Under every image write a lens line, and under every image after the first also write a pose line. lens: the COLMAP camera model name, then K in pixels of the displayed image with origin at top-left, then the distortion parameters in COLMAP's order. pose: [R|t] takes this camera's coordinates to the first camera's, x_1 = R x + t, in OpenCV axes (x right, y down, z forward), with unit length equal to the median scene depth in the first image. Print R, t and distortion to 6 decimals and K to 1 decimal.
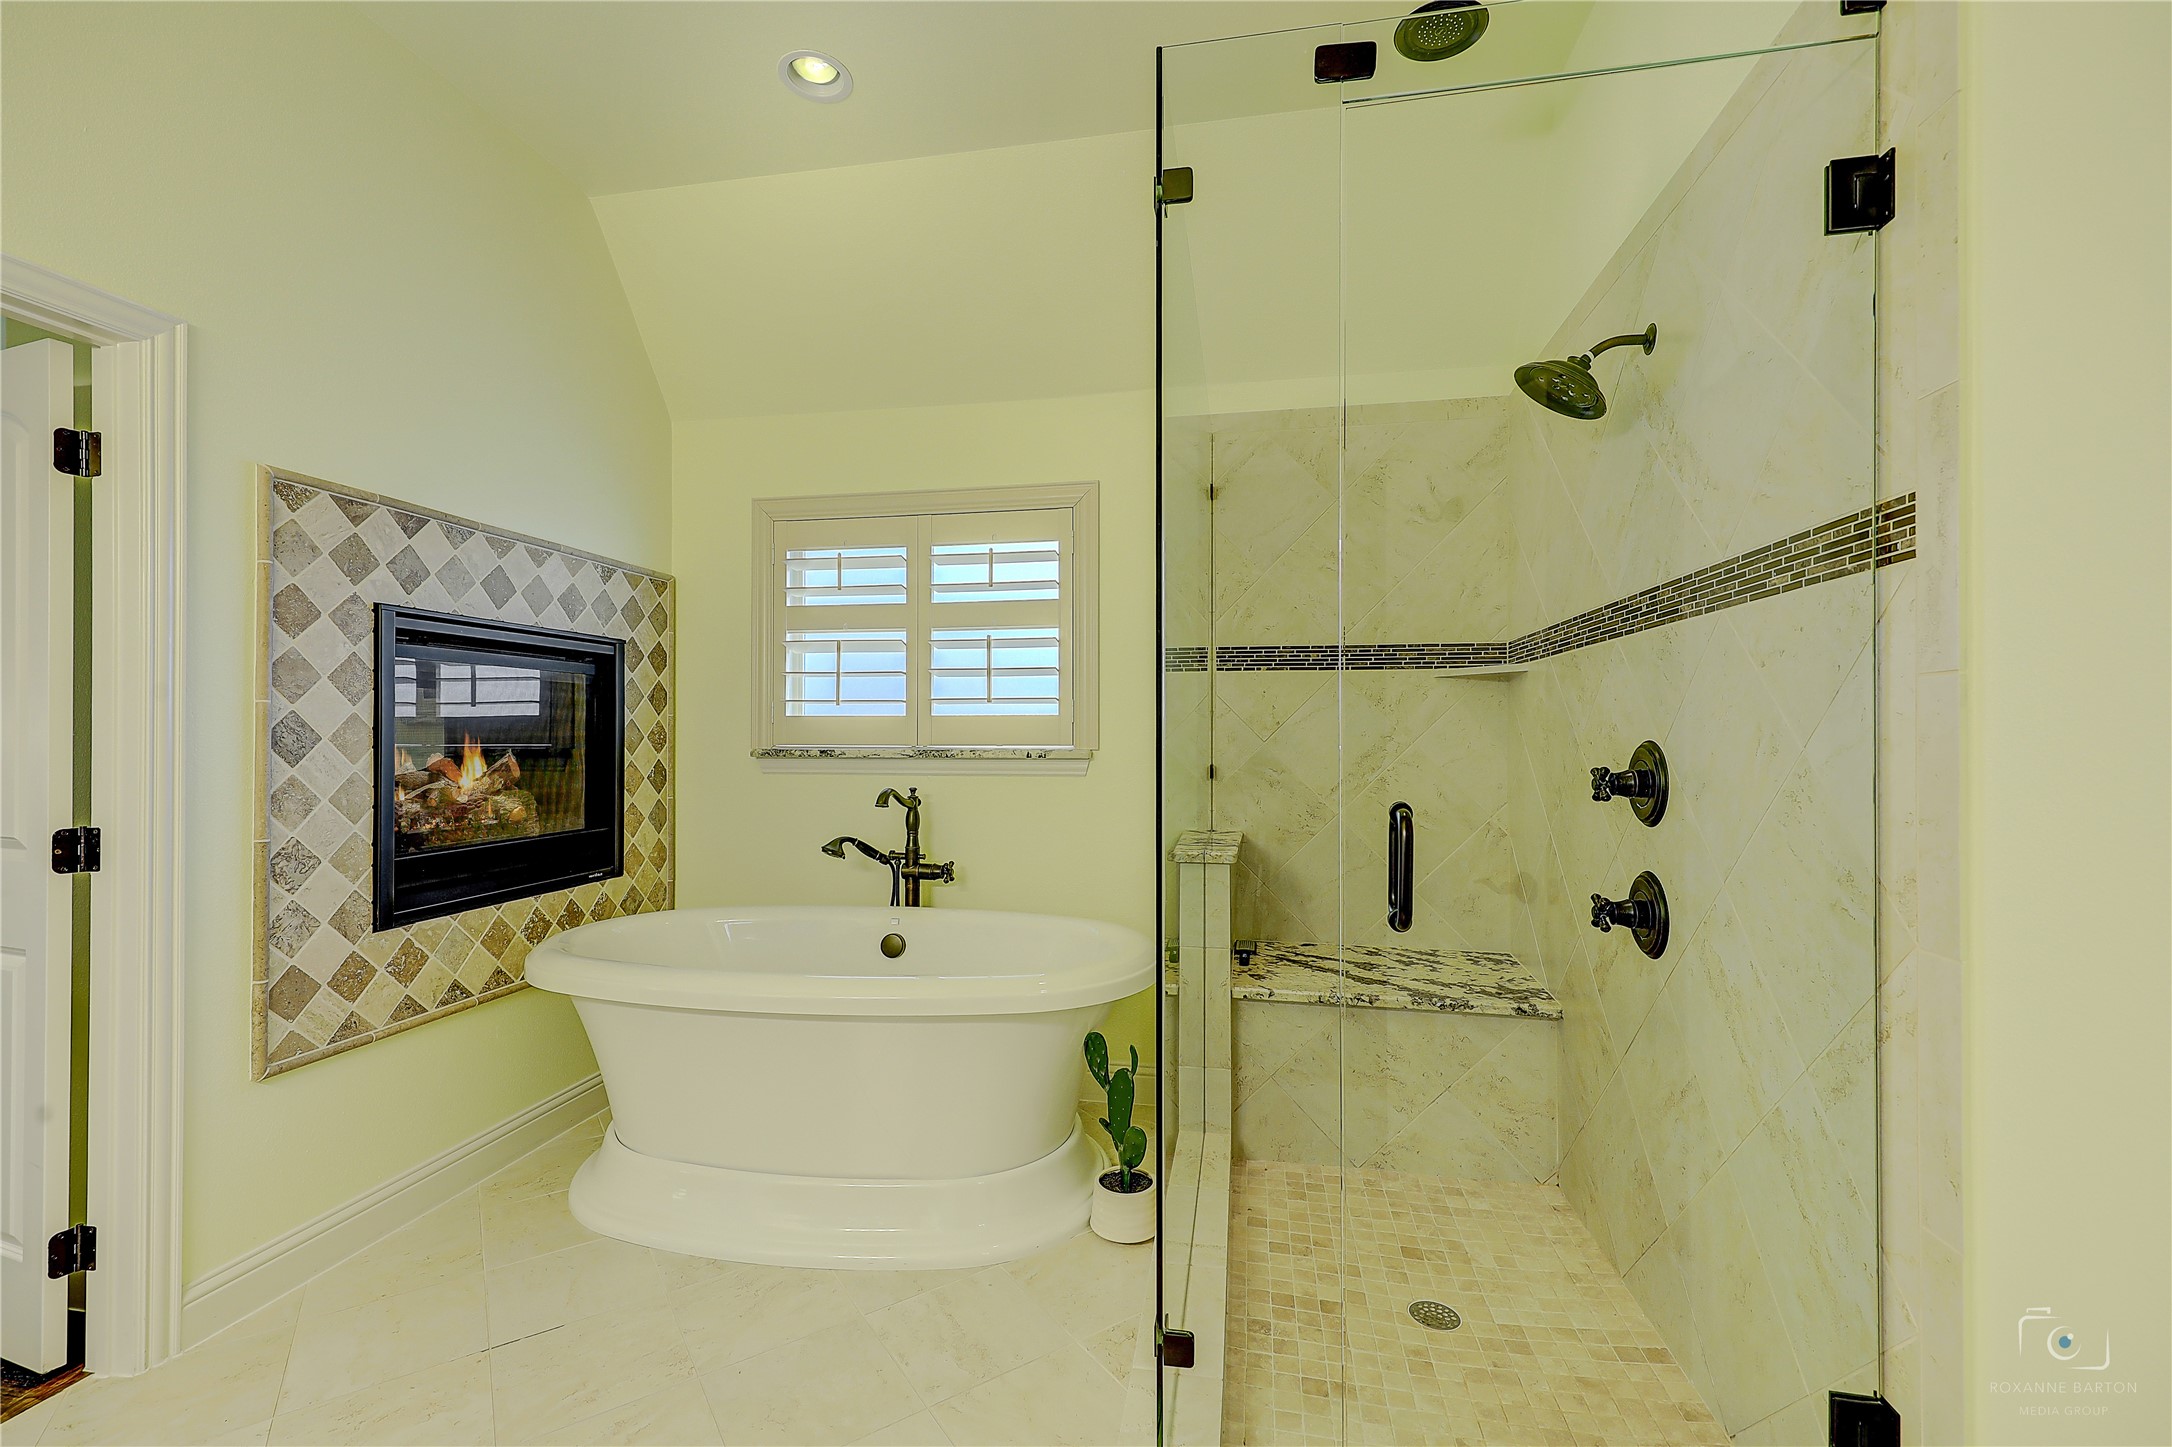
lens RADIAL K [[934.4, 0, 1084.4], [0, 934.4, 729.2], [0, 0, 1]] dist [0.015084, 0.000076]
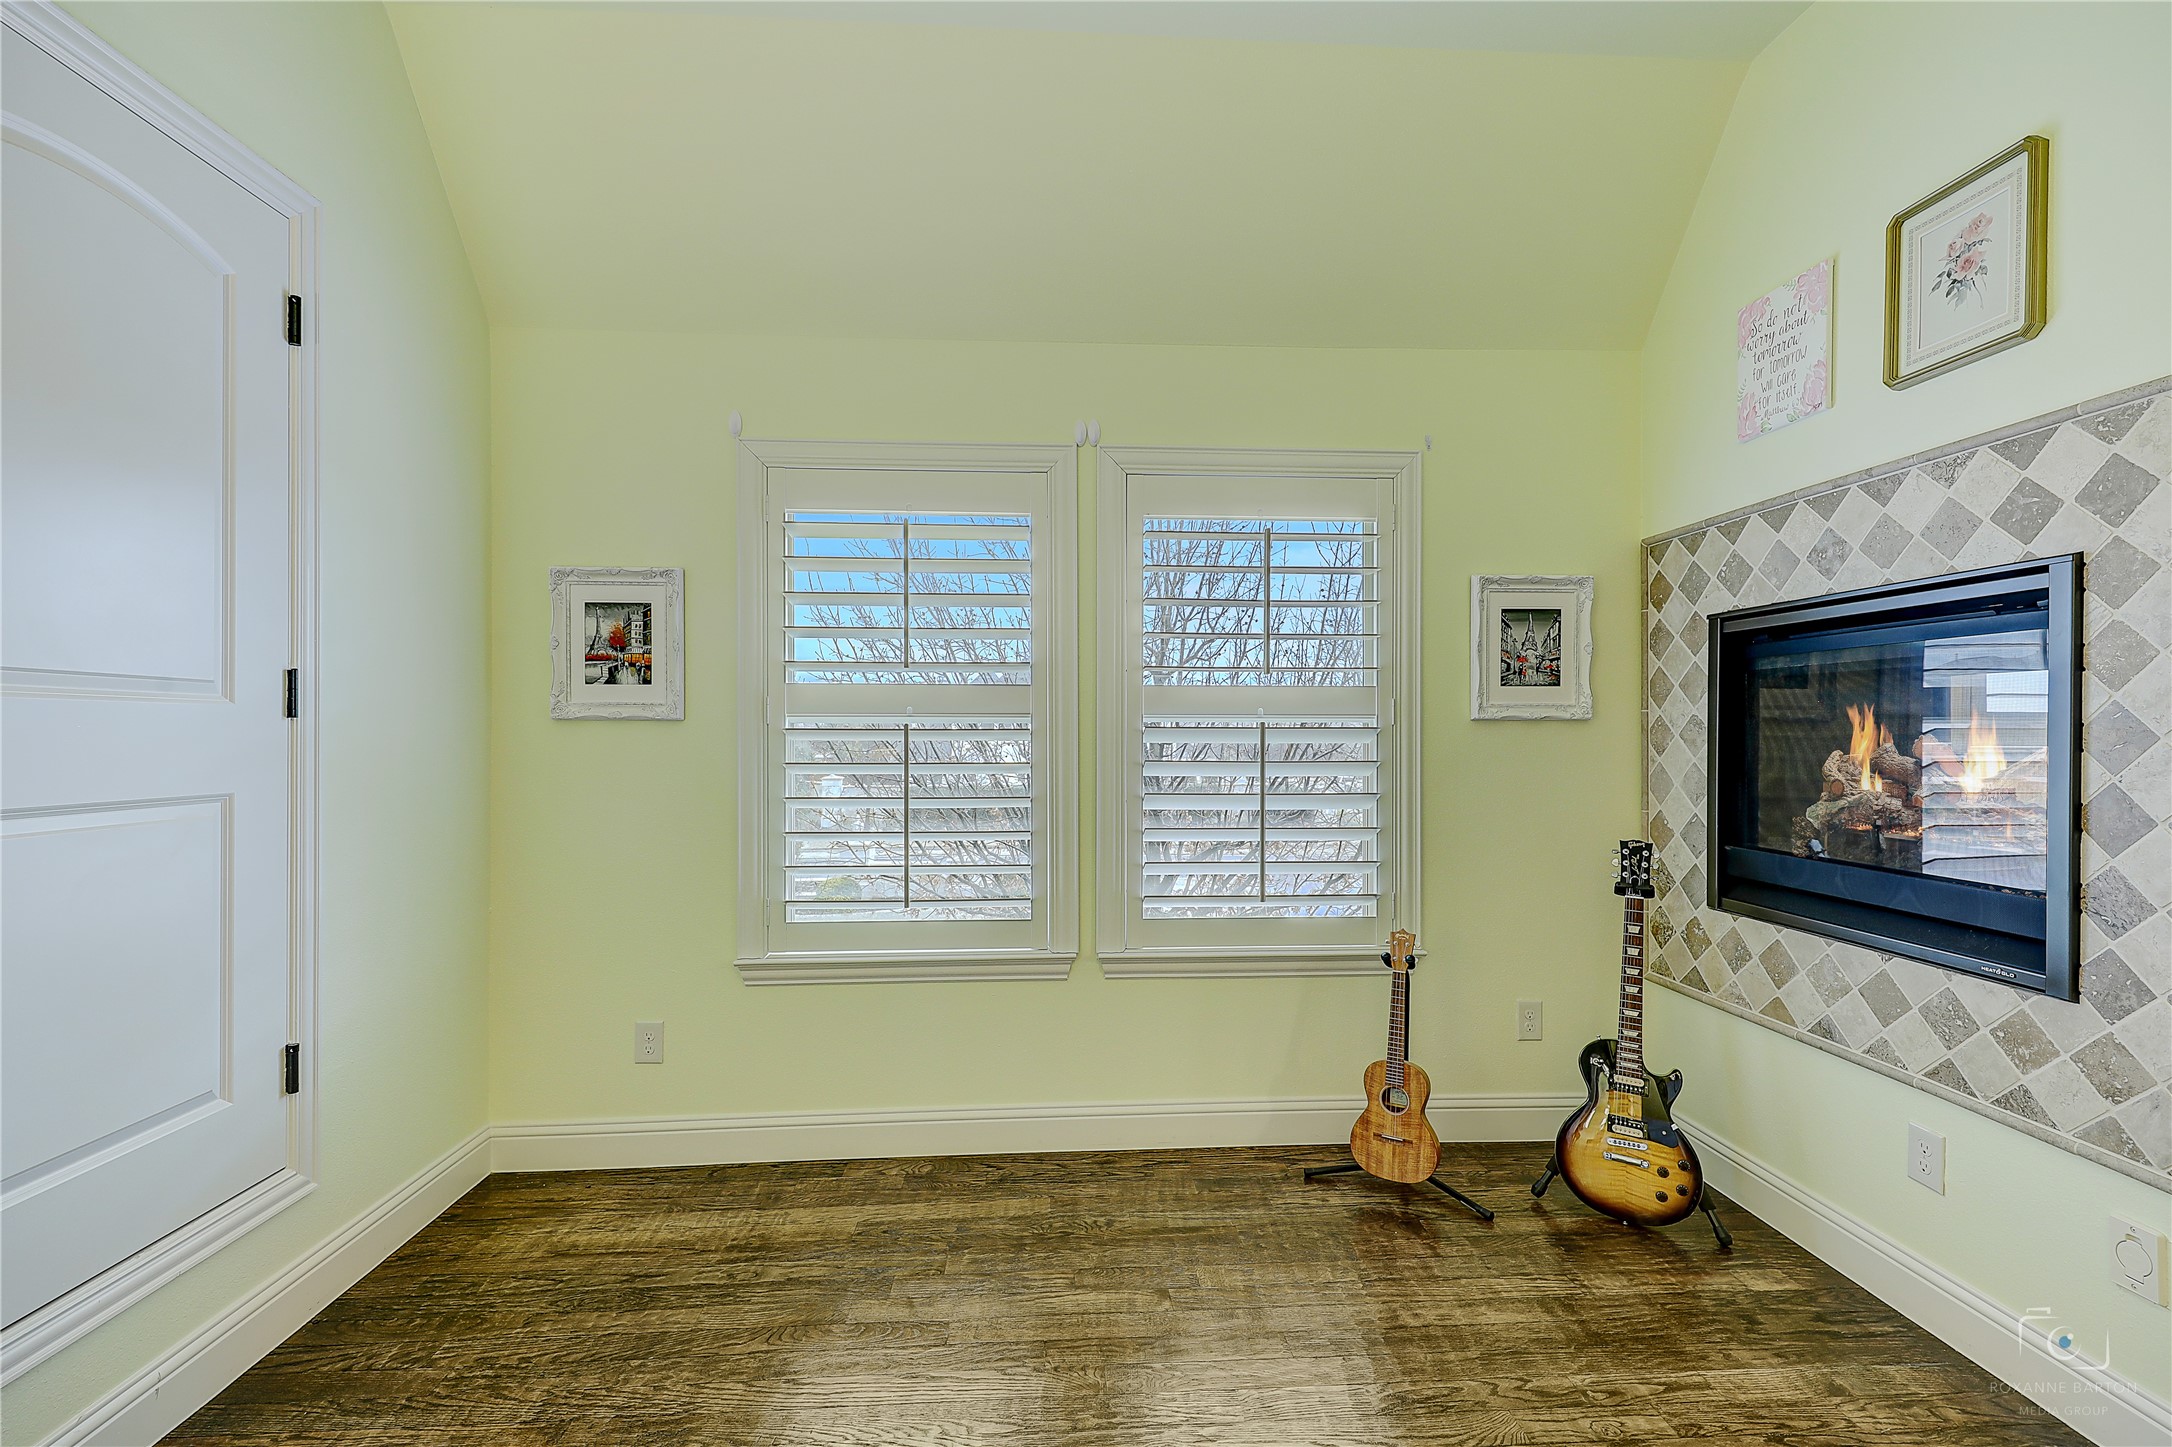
lens RADIAL K [[934.4, 0, 1084.4], [0, 934.4, 729.2], [0, 0, 1]] dist [0.015084, 0.000076]
pose [[-0.974223, 0.005541, -0.225521, 0.211879], [0.007249, 0.999951, -0.006750, 0.003297], [0.225472, -0.008211, -0.974215, 1.800225]]
